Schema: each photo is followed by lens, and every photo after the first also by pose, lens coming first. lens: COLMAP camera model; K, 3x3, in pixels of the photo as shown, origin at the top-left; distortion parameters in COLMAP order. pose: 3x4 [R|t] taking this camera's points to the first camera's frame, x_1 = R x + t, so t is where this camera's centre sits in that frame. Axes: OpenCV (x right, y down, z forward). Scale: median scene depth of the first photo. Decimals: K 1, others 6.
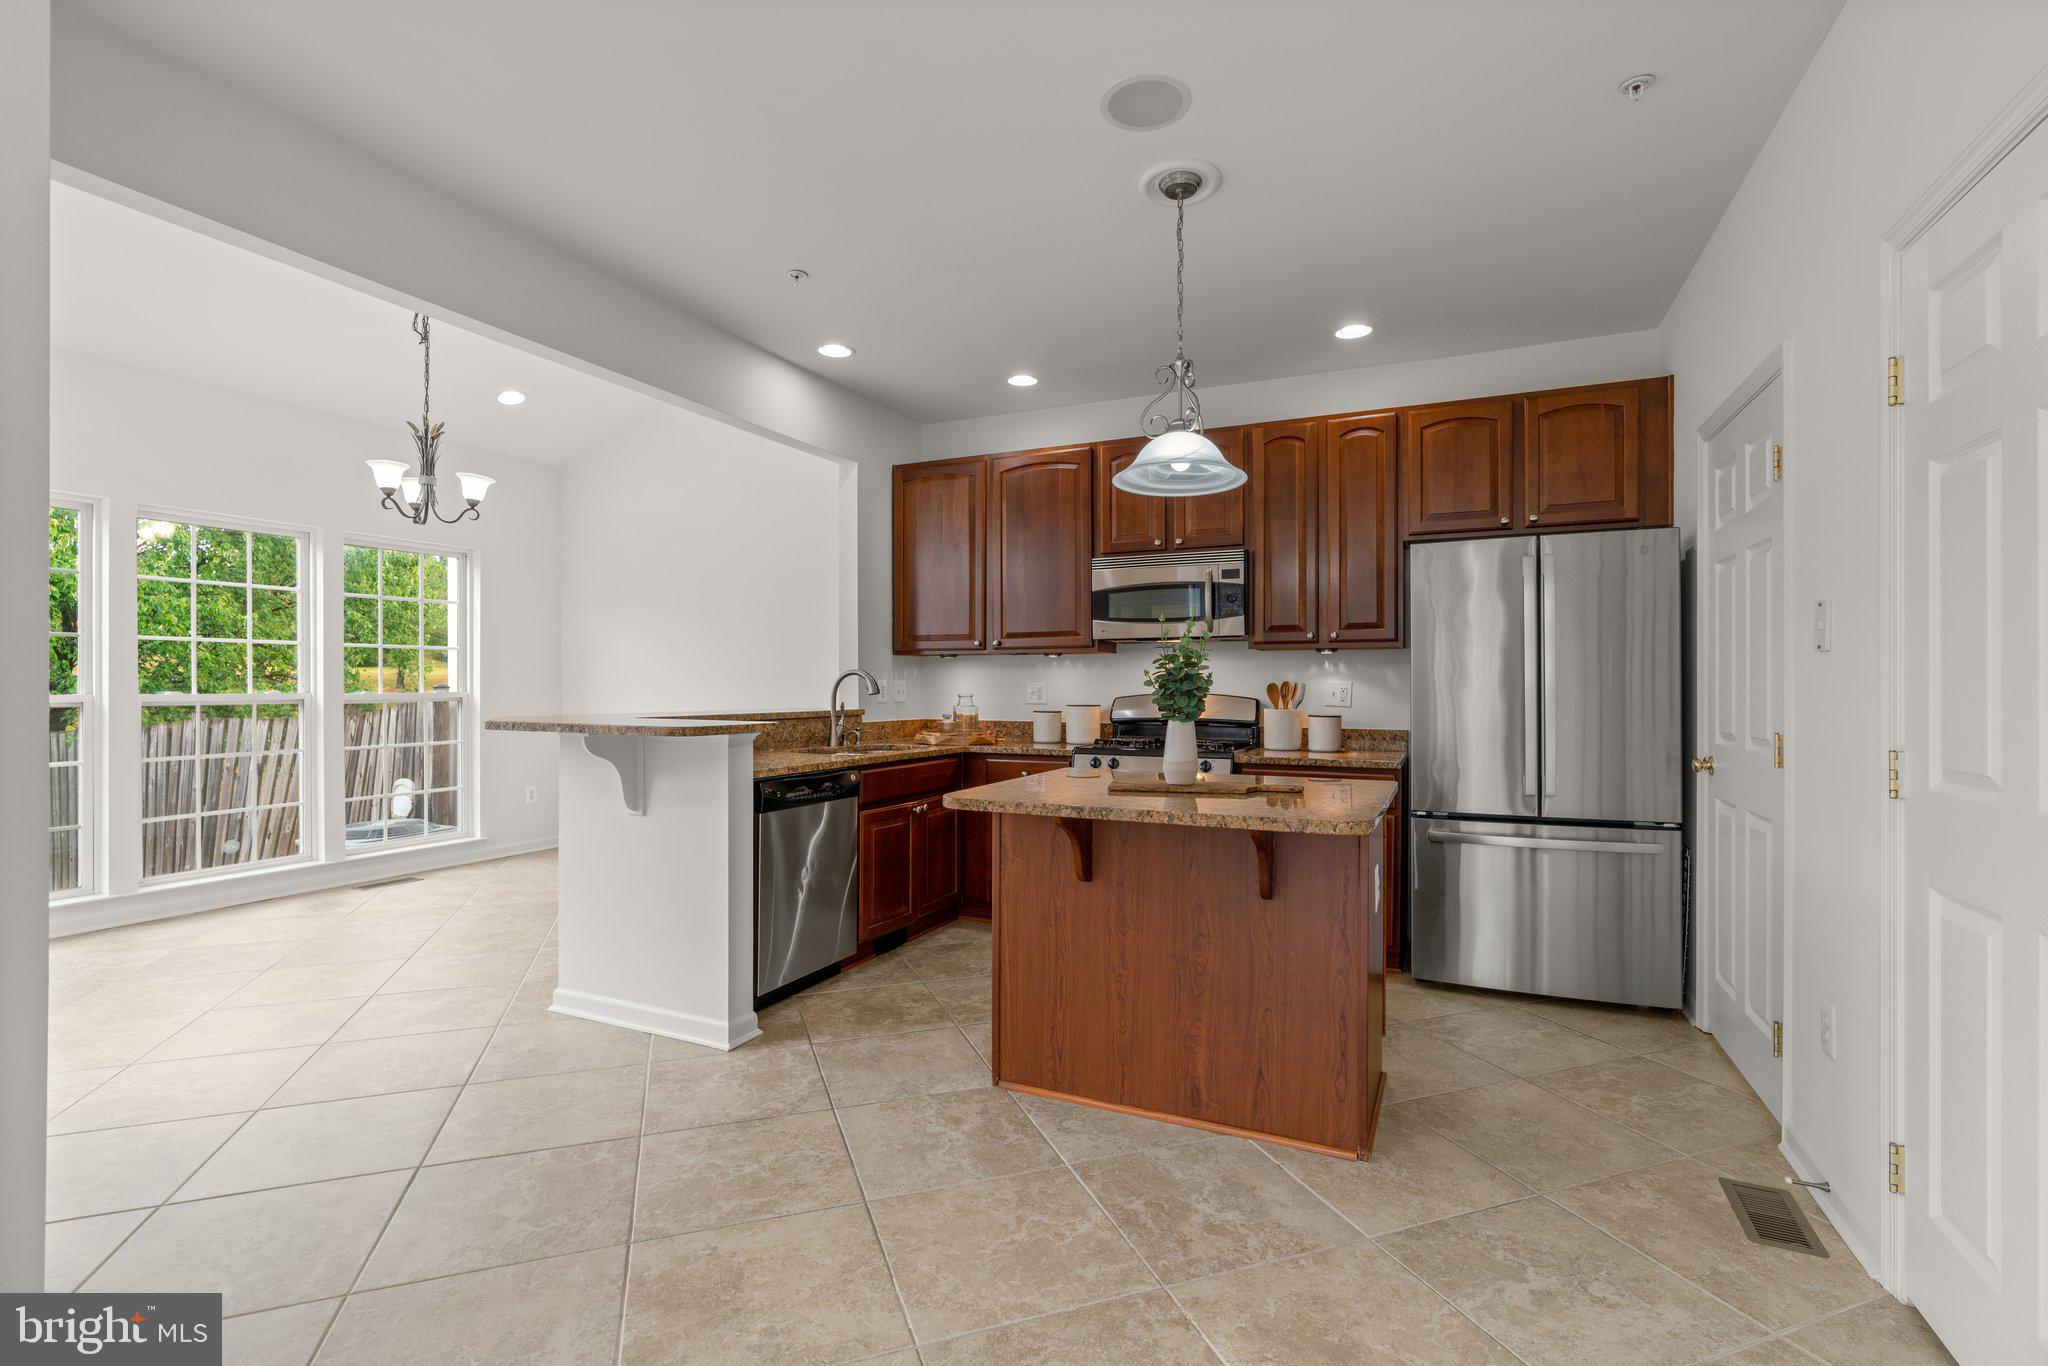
lens RADIAL K [[926.0, 0, 995.2], [0, 926.0, 681.6], [0, 0, 1]] dist [-0.013121, 0.005674]
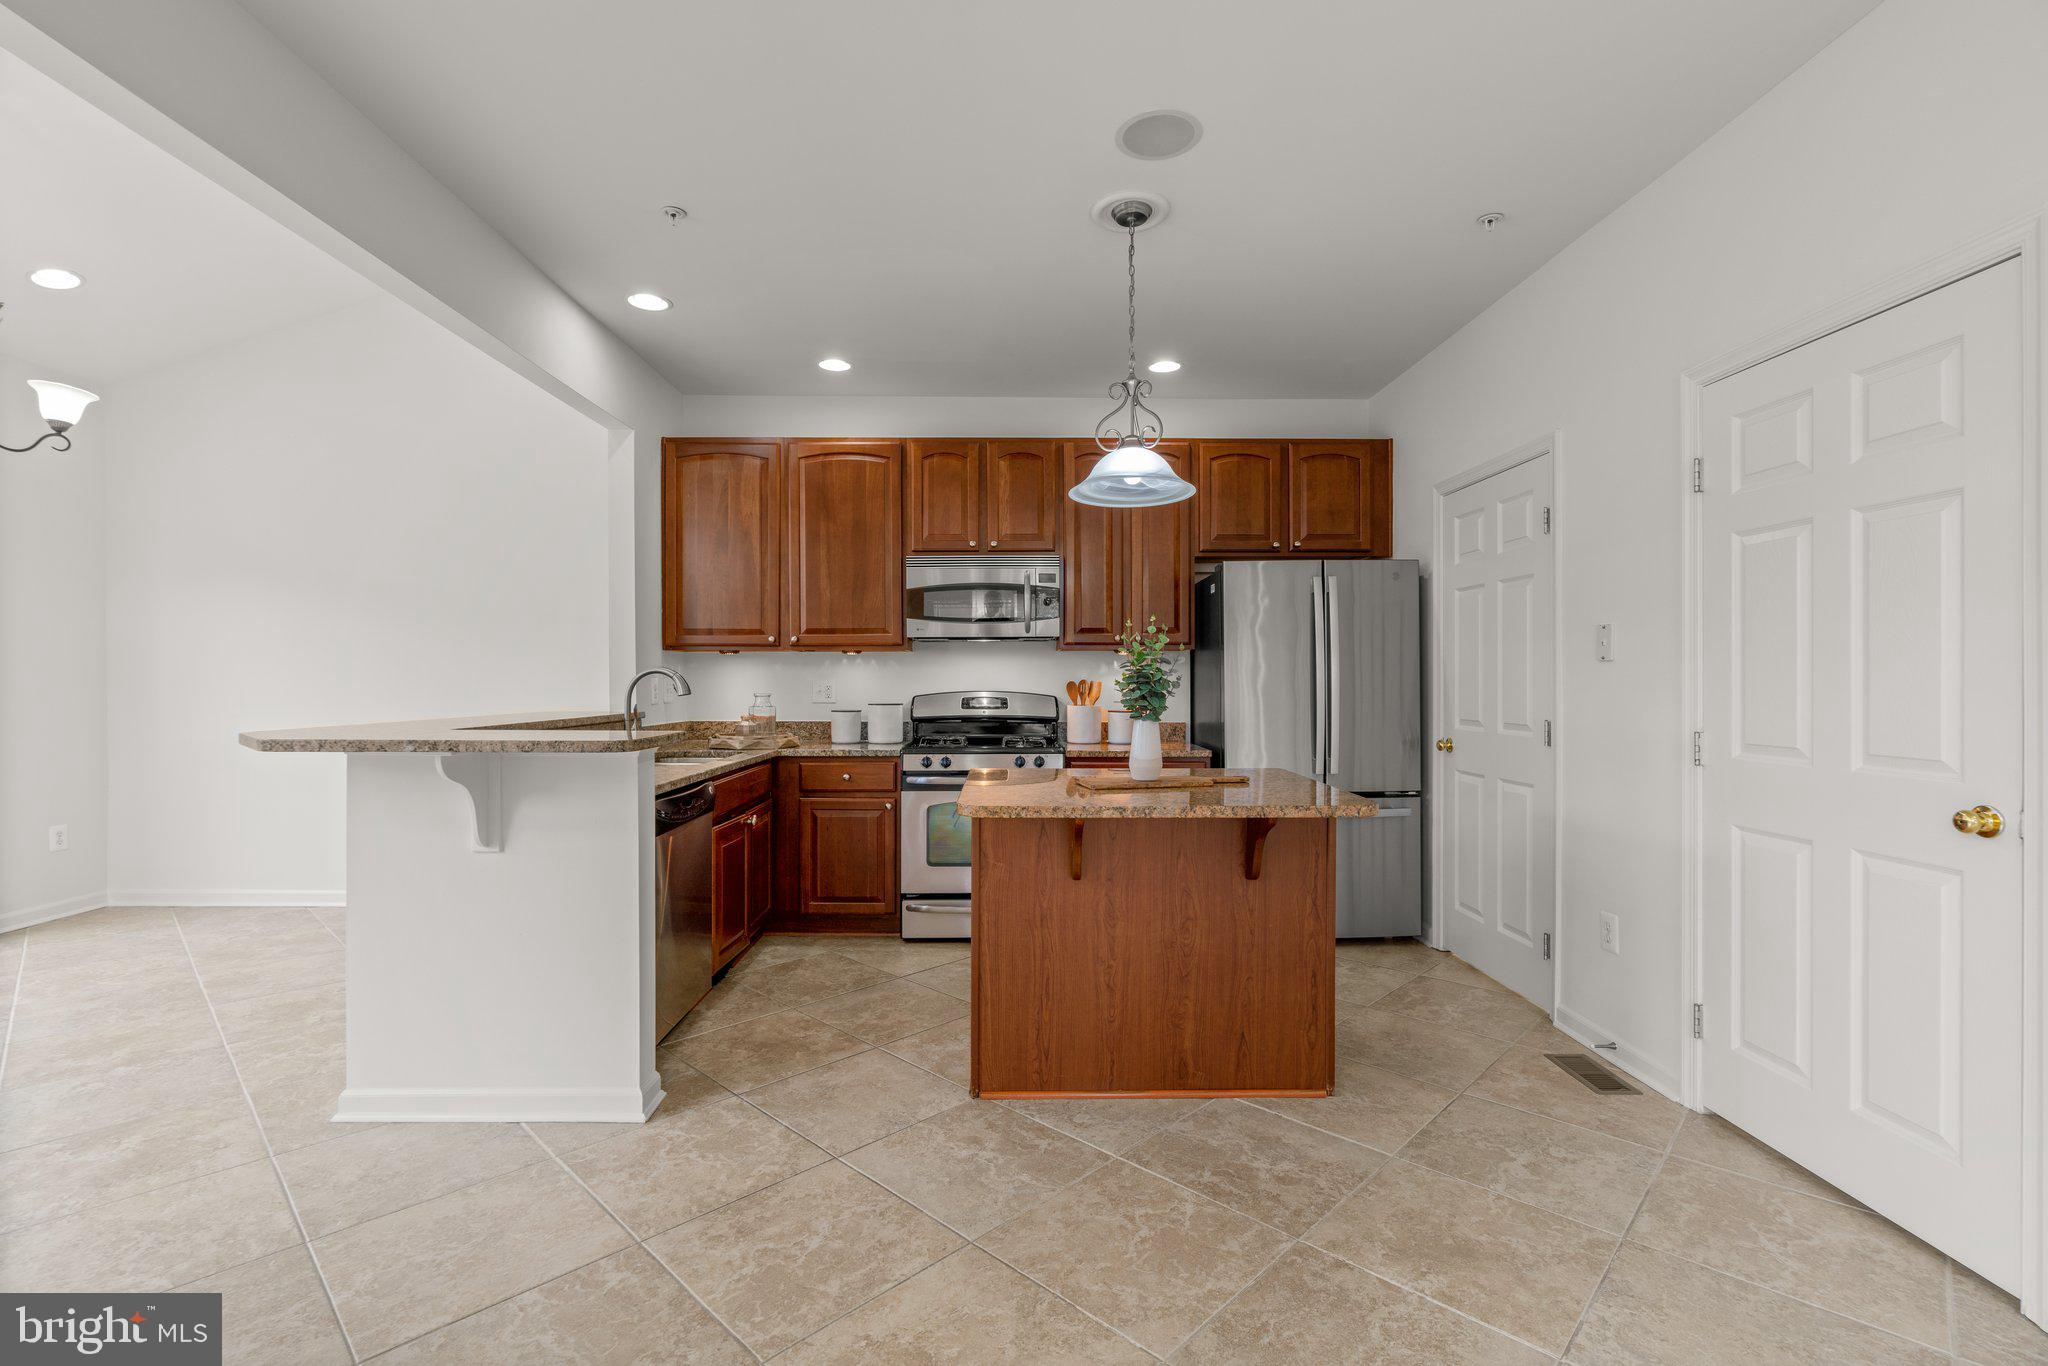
lens RADIAL K [[926.0, 0, 1013.3], [0, 926.0, 677.4], [0, 0, 1]] dist [-0.013121, 0.005674]
pose [[0.900116, -0.001404, 0.435648, -0.329965], [0.000564, 0.999998, 0.002059, -0.007290], [-0.435650, -0.001608, 0.900115, 0.090671]]
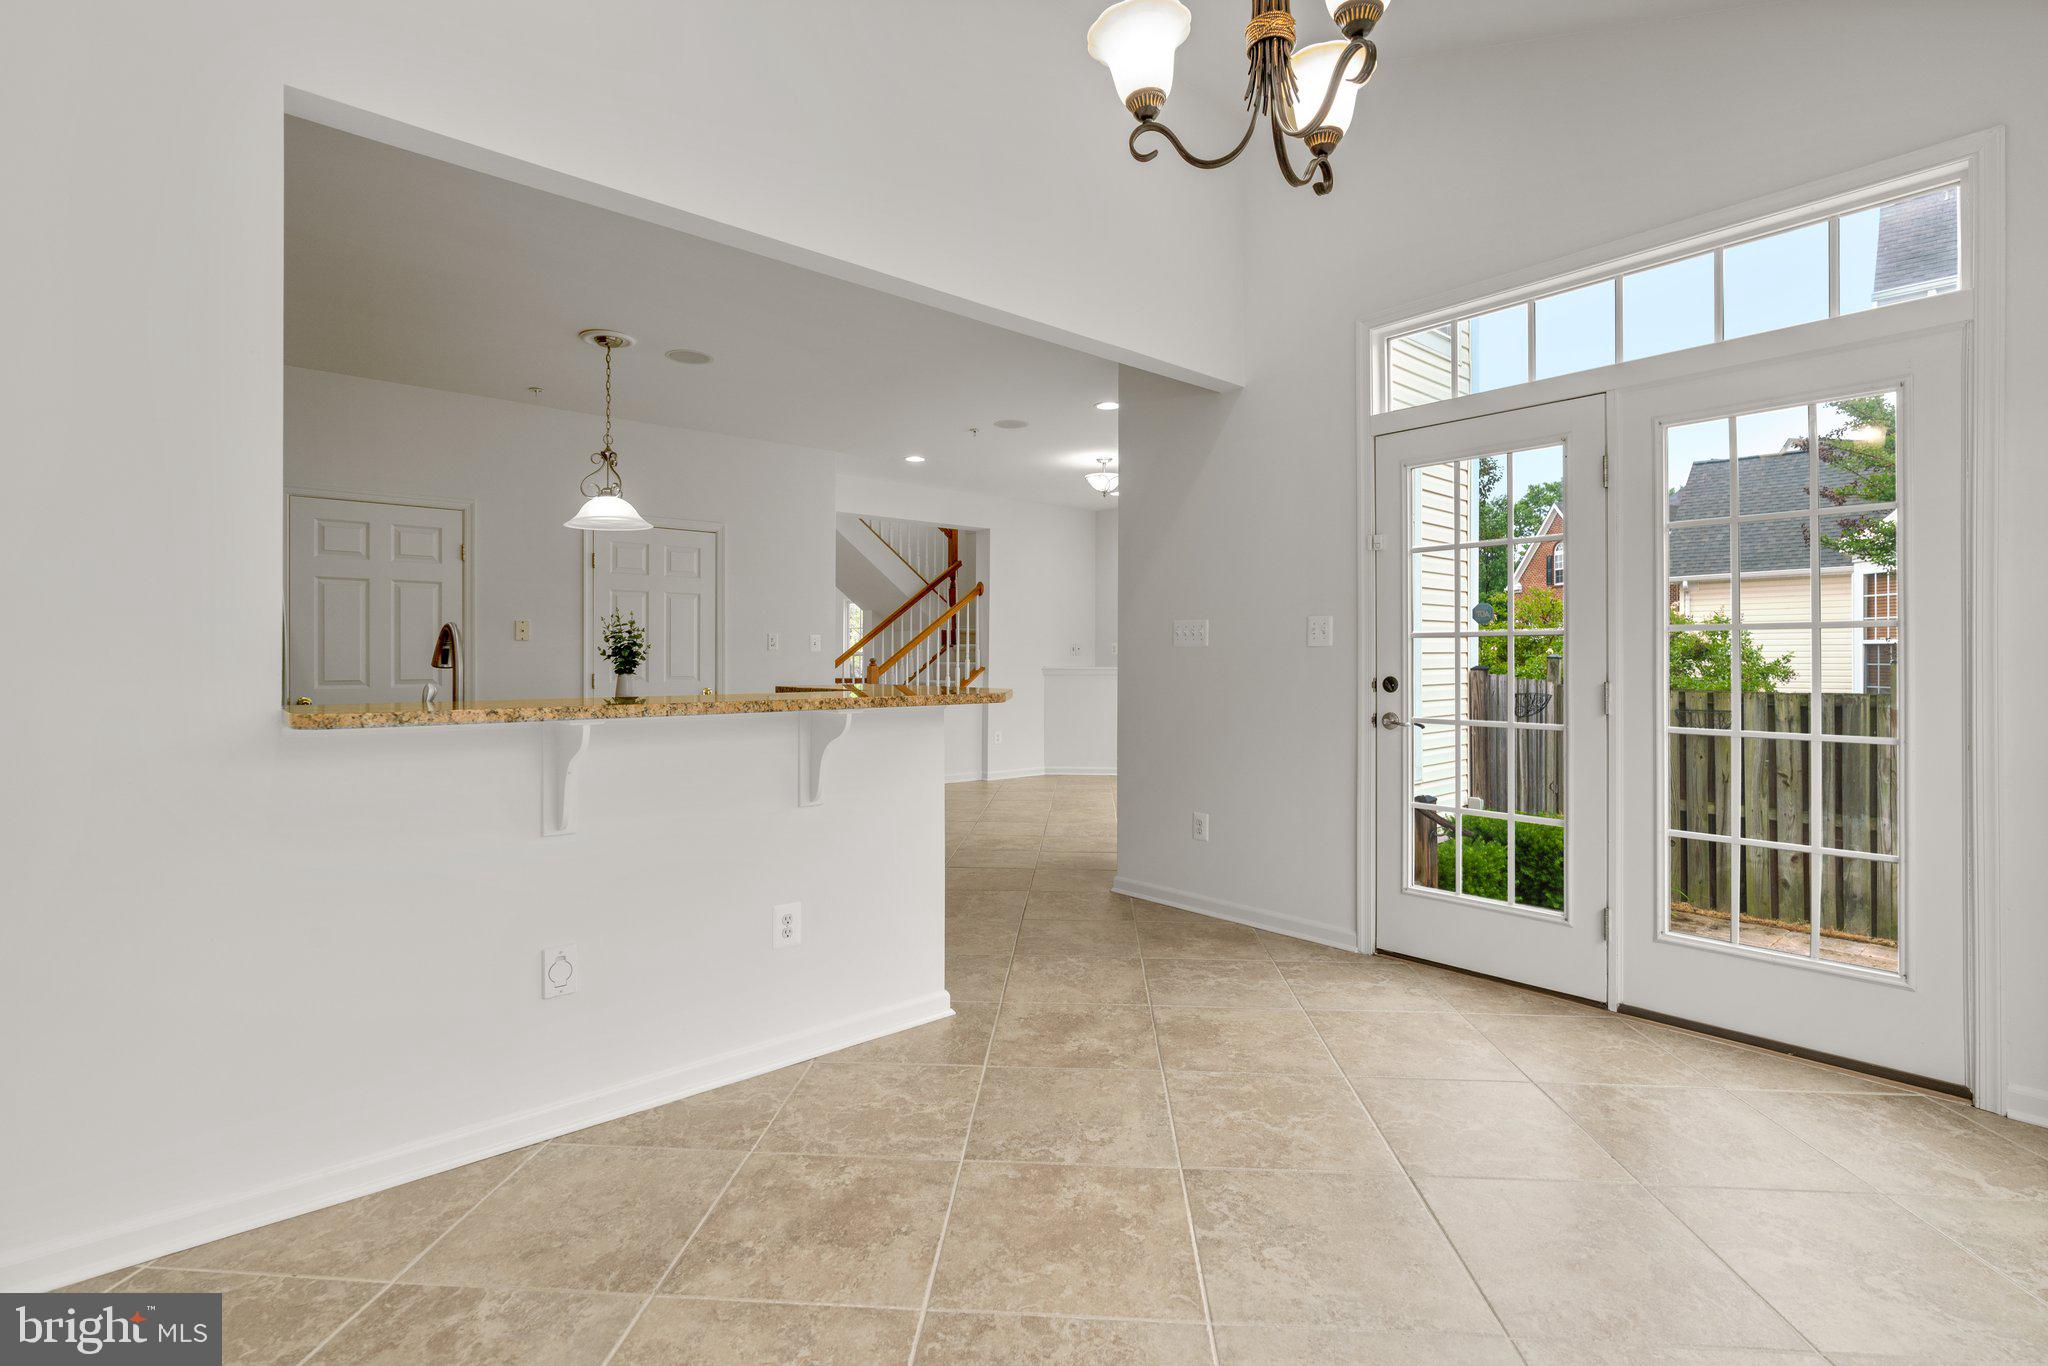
lens RADIAL K [[926.0, 0, 1025.8], [0, 926.0, 663.8], [0, 0, 1]] dist [-0.013121, 0.005674]
pose [[-0.917032, -0.007757, 0.398739, -0.946144], [-0.005747, 0.999964, 0.006235, 0.004932], [-0.398773, 0.003426, -0.917043, 1.862824]]
